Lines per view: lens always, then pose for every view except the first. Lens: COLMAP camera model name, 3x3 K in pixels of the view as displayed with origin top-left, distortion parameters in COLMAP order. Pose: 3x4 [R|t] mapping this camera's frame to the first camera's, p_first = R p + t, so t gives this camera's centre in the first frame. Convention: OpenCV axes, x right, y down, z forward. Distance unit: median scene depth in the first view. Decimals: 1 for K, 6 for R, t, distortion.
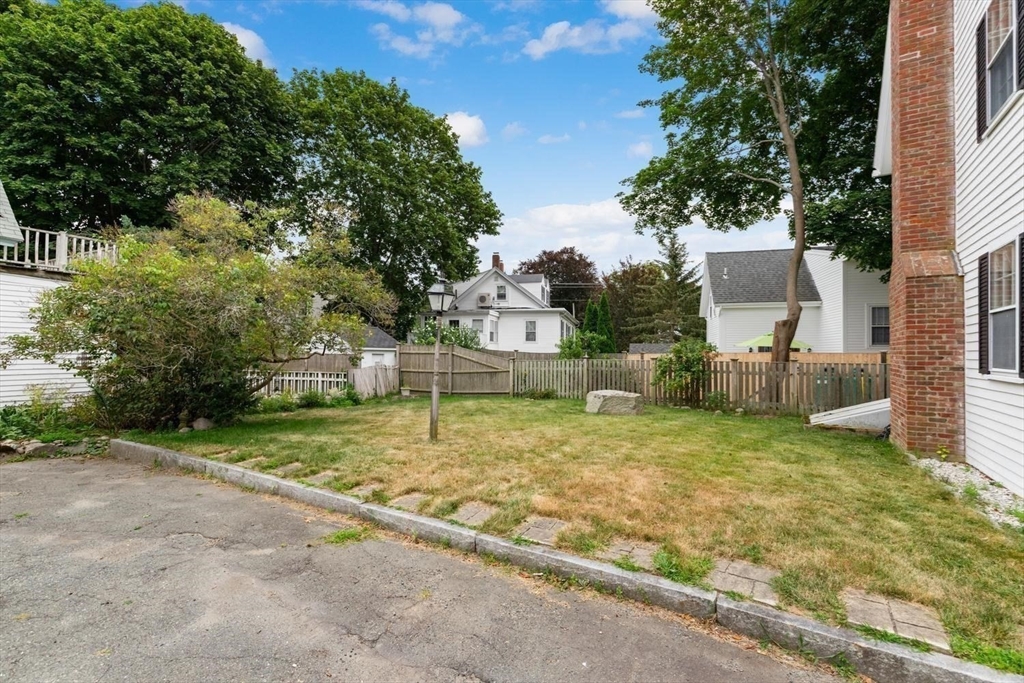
lens RADIAL K [[472.5, 0, 504.9], [0, 472.5, 342.9], [0, 0, 1]] dist [0.001161, -0.000051]
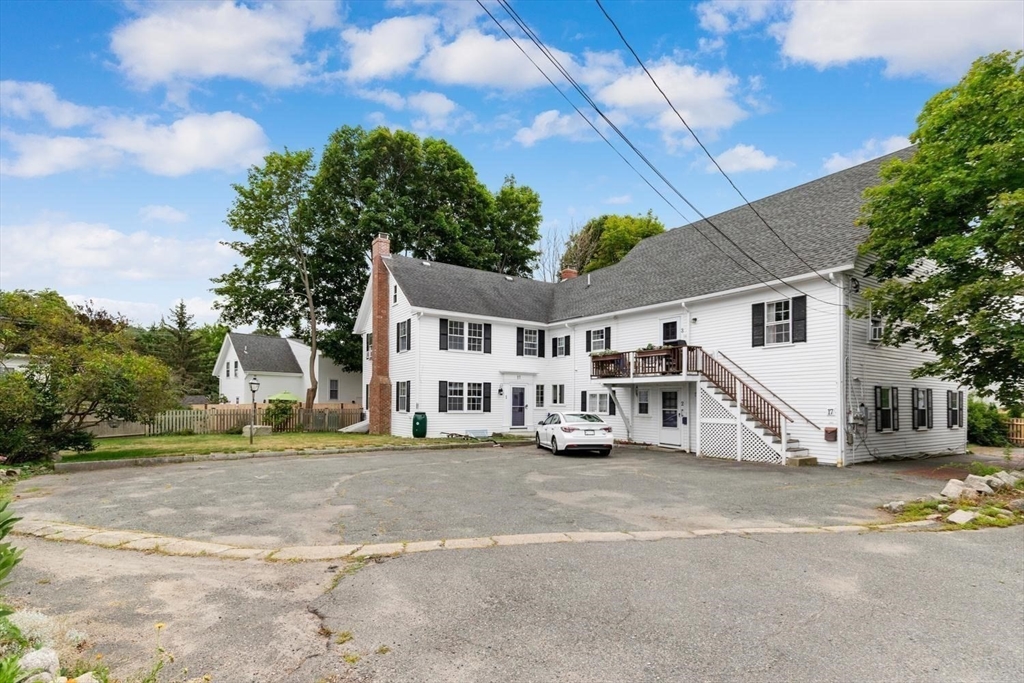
lens RADIAL K [[472.5, 0, 504.9], [0, 472.5, 342.9], [0, 0, 1]] dist [0.001161, -0.000051]
pose [[0.412017, 0.111985, 0.904269, -1.200606], [-0.023706, 0.993400, -0.112222, -0.043231], [-0.910868, 0.024801, 0.411952, -0.780756]]
